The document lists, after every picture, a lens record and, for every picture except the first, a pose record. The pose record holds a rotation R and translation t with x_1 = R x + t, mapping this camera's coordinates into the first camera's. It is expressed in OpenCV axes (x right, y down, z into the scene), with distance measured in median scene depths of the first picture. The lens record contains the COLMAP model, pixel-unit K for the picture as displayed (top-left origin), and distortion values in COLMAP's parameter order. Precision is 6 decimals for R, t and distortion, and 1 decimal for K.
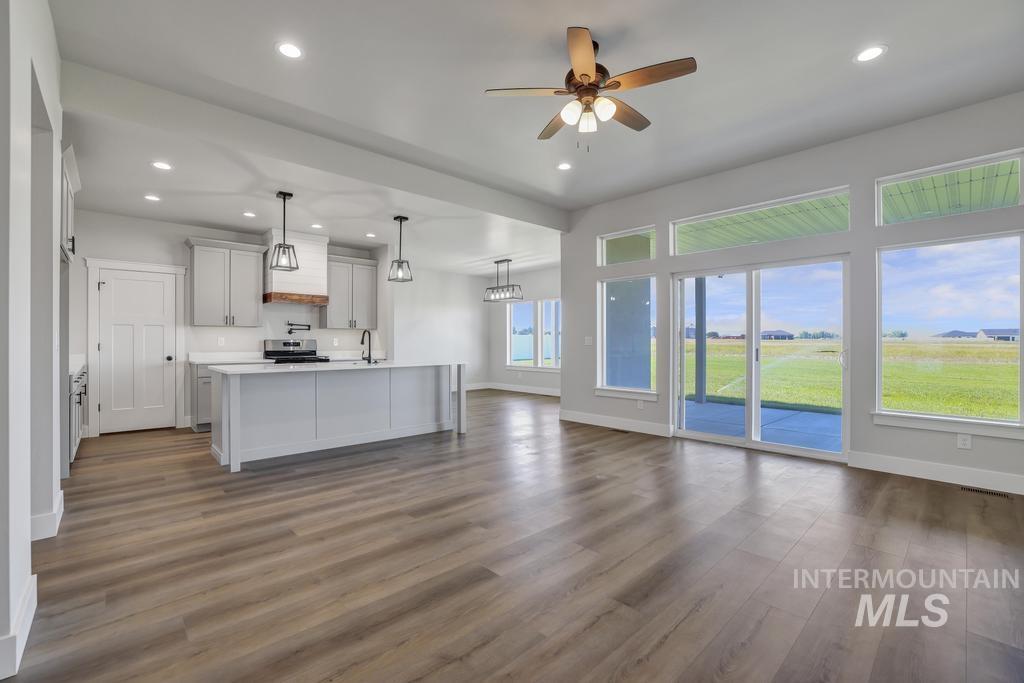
lens RADIAL K [[439.7, 0, 511.3], [0, 439.7, 341.0], [0, 0, 1]] dist [-0.020770, 0.002383]
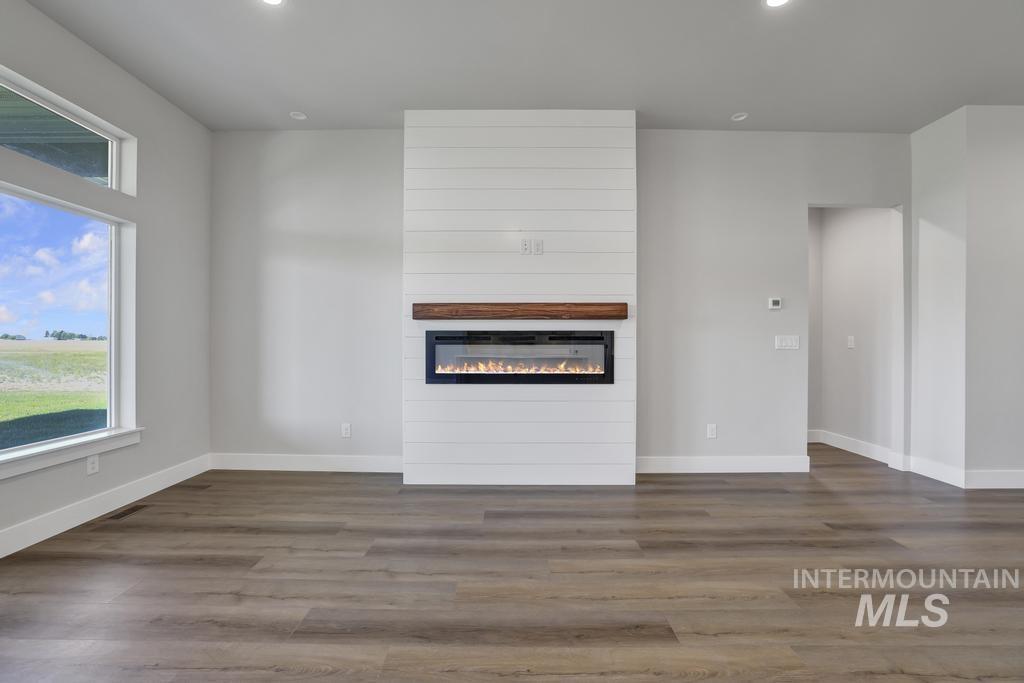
lens RADIAL K [[439.7, 0, 506.6], [0, 439.7, 344.6], [0, 0, 1]] dist [-0.020770, 0.002383]
pose [[-0.731260, -0.007287, 0.682060, -0.067182], [-0.001705, 0.999959, 0.008855, 0.002119], [-0.682097, 0.005313, -0.731242, 1.301839]]
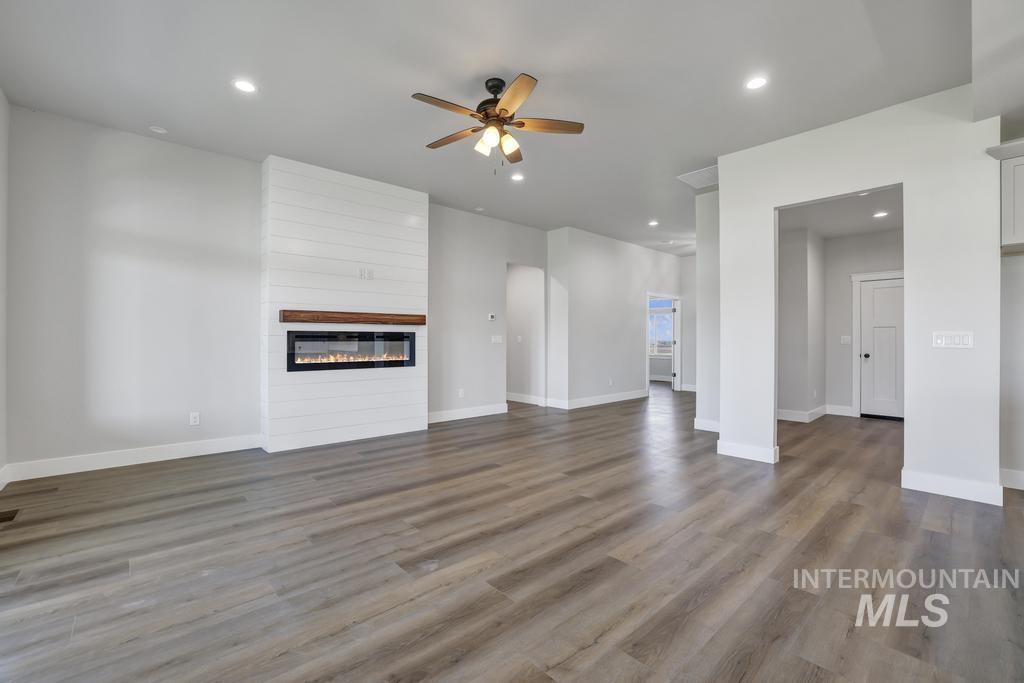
lens RADIAL K [[439.7, 0, 513.7], [0, 439.7, 340.1], [0, 0, 1]] dist [-0.020770, 0.002383]
pose [[-0.999945, -0.003863, 0.009749, 0.114684], [-0.003824, 0.999985, 0.004027, -0.001596], [-0.009765, 0.003990, -0.999944, 2.138912]]
